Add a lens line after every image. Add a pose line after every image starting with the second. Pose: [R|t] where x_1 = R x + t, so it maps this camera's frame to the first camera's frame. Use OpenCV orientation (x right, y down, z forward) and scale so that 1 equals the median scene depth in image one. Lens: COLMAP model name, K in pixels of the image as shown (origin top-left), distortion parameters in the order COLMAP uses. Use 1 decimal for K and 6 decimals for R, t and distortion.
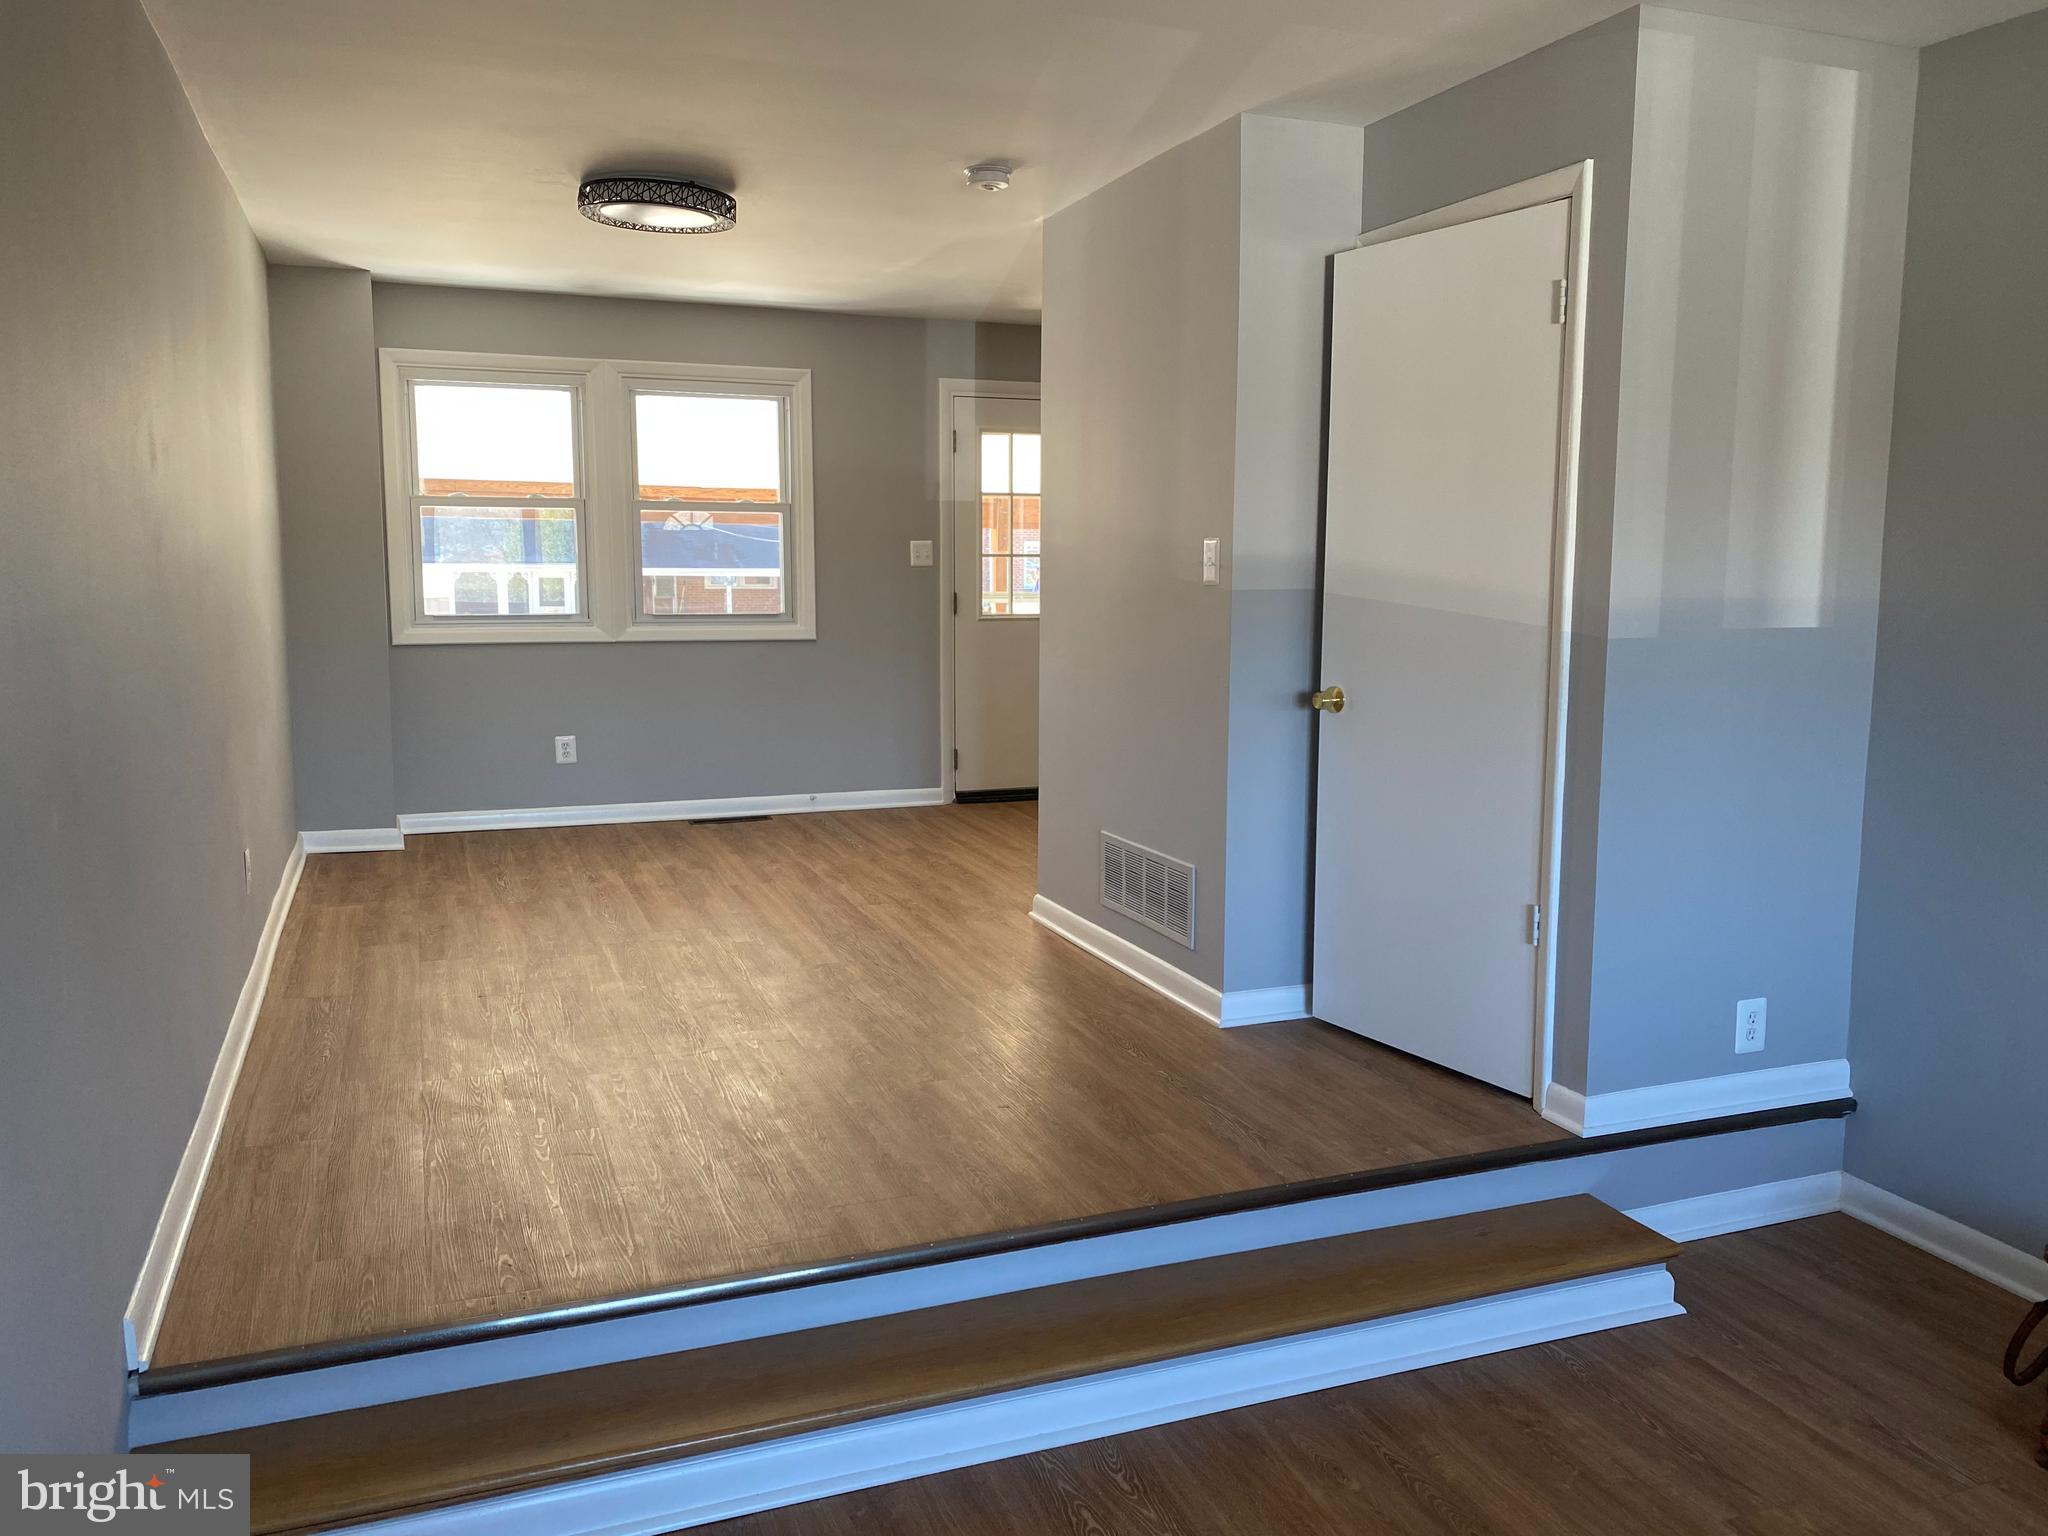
lens RADIAL K [[1551.1, 0, 1024.0], [0, 1551.1, 768.0], [0, 0, 1]] dist [-0.005340, -0.000119]
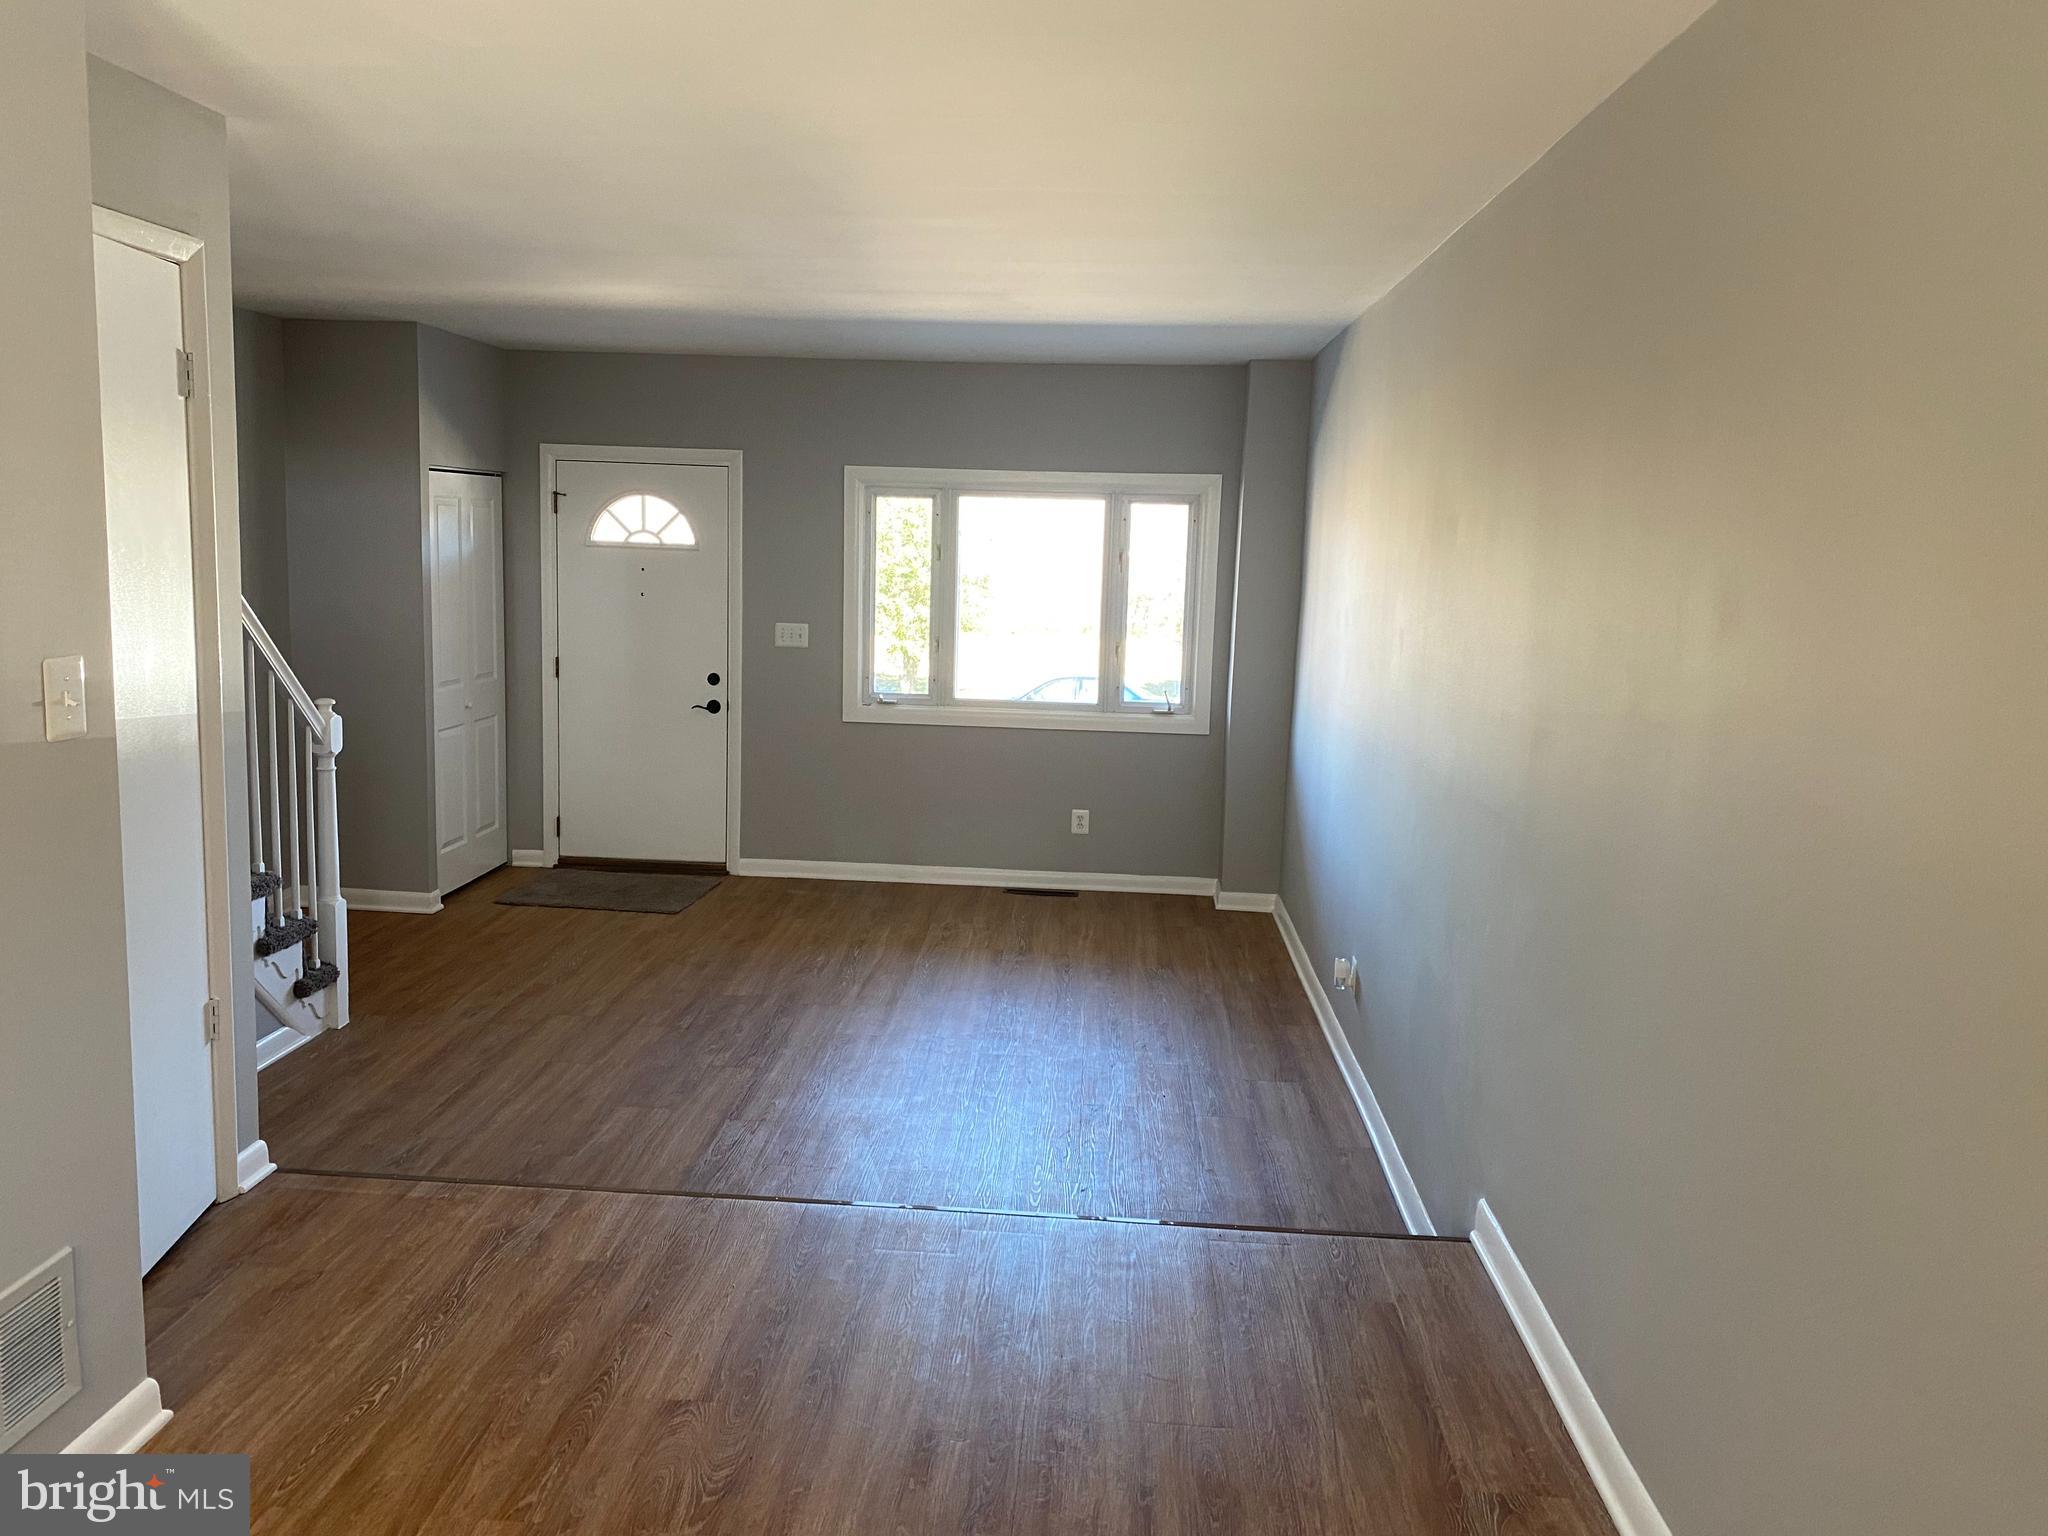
lens RADIAL K [[1547.3, 0, 1024.0], [0, 1547.3, 768.0], [0, 0, 1]] dist [0.057106, -0.045924]
pose [[-0.906856, -0.094617, 0.410682, -0.373262], [0.024427, 0.961033, 0.275351, -0.222402], [-0.420732, 0.259736, -0.869208, 1.169287]]
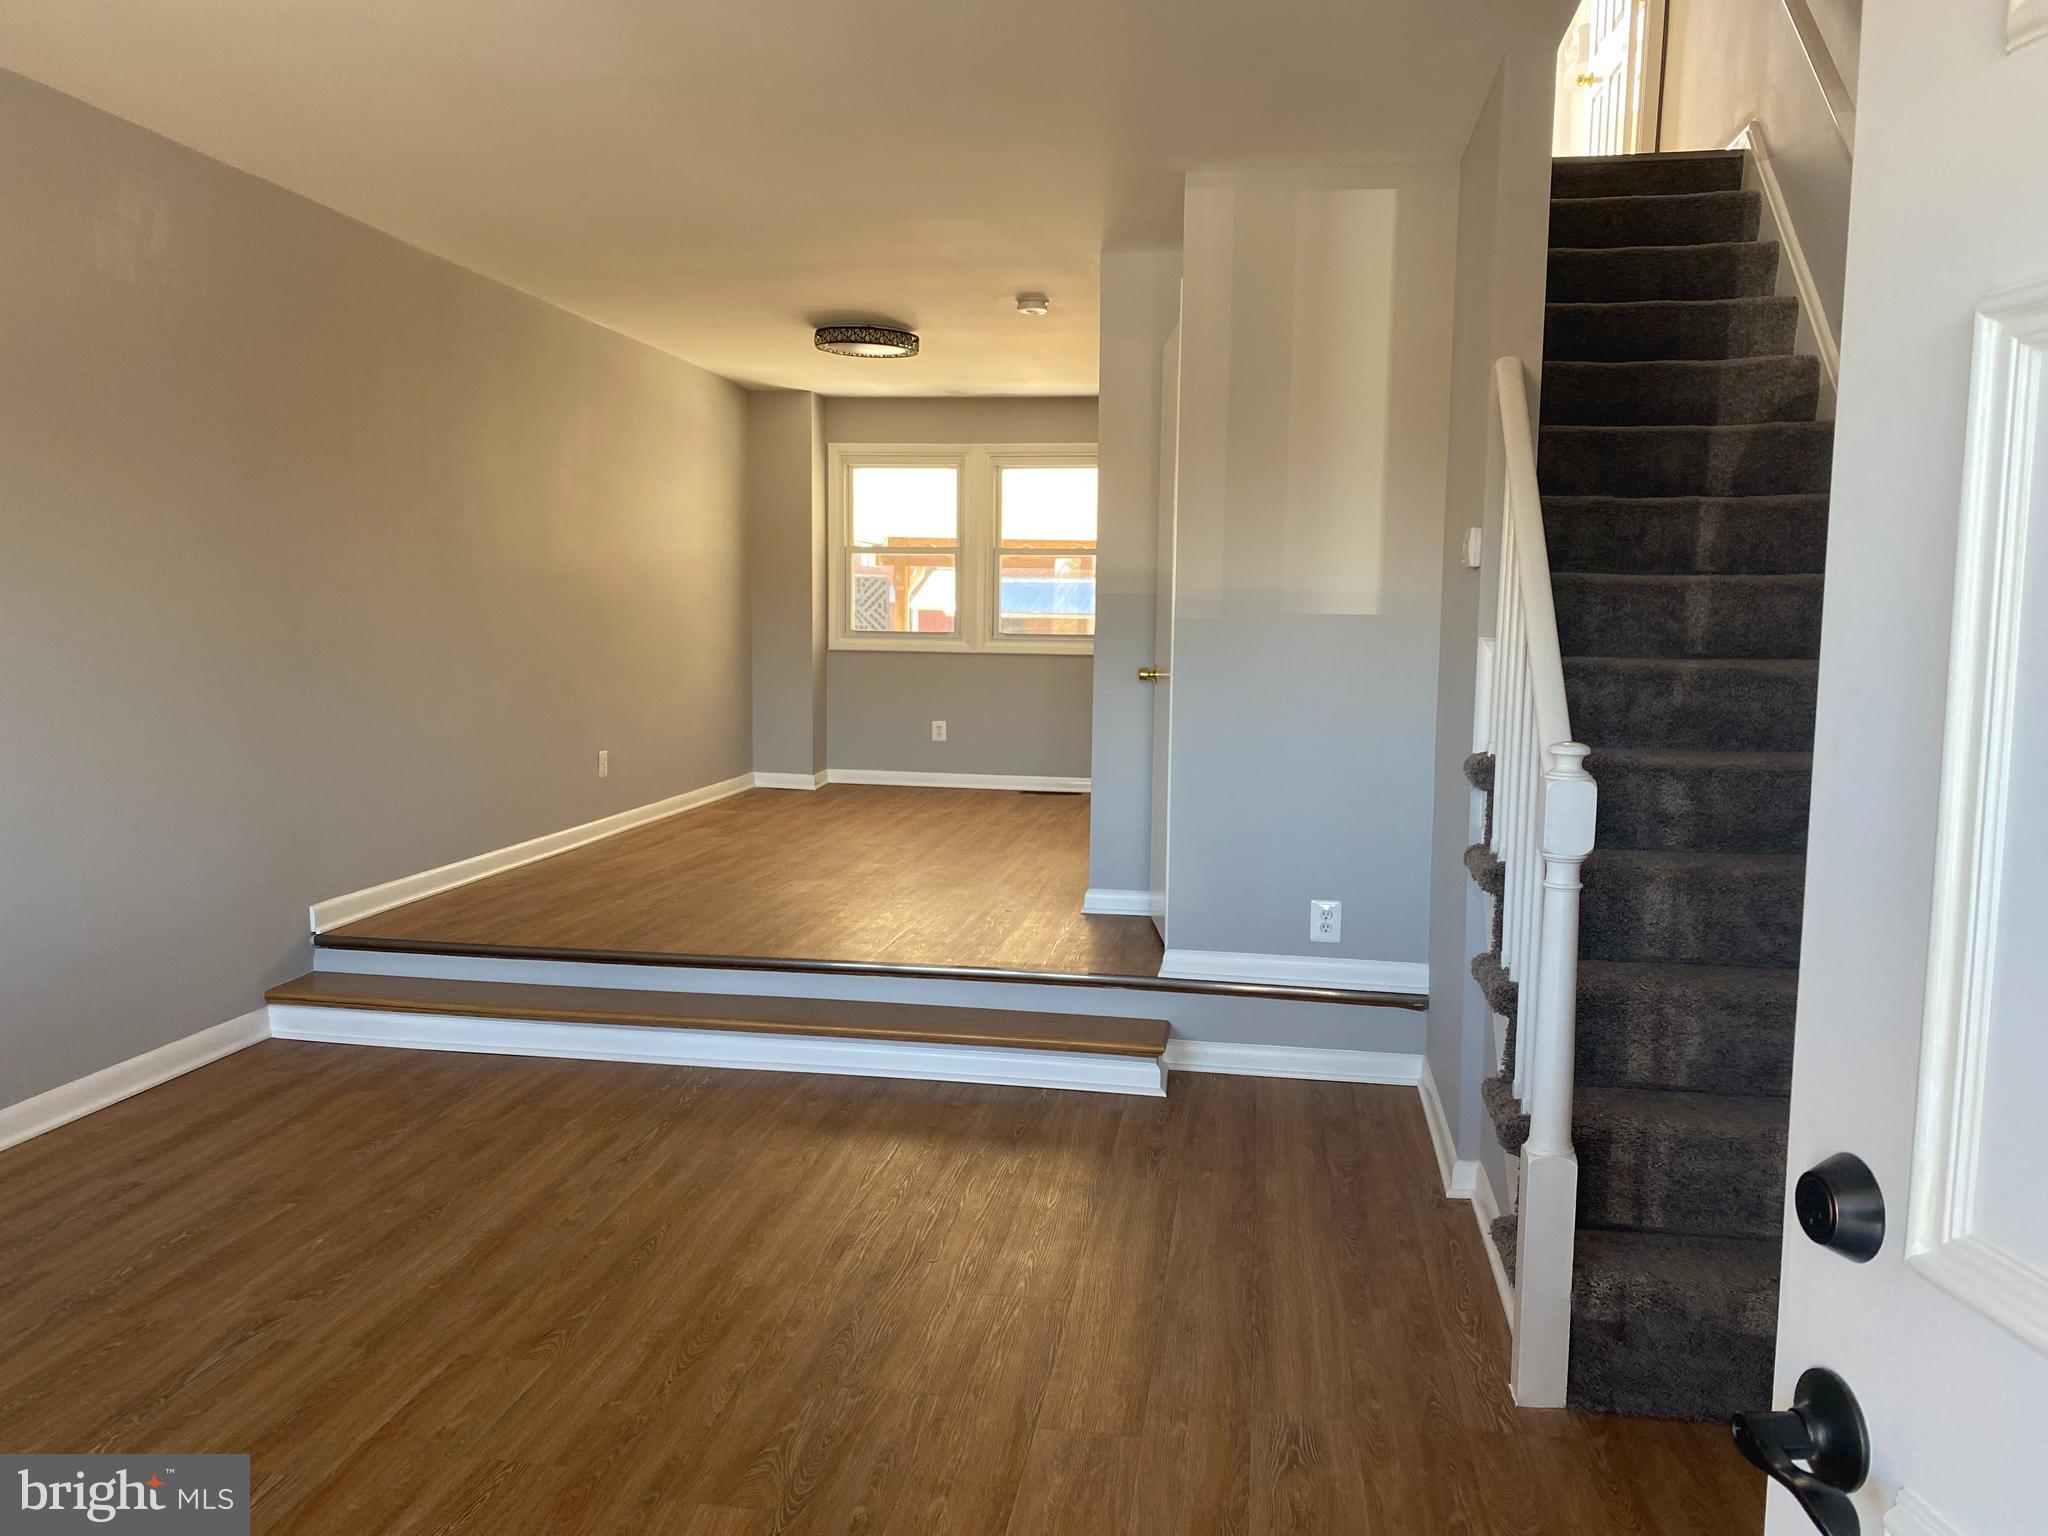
lens RADIAL K [[1547.3, 0, 1024.0], [0, 1547.3, 768.0], [0, 0, 1]] dist [0.057106, -0.045924]
pose [[0.859857, 0.059526, -0.507053, 0.673870], [-0.082586, 0.996316, -0.023086, 0.066963], [0.503811, 0.061727, 0.861606, -0.189499]]
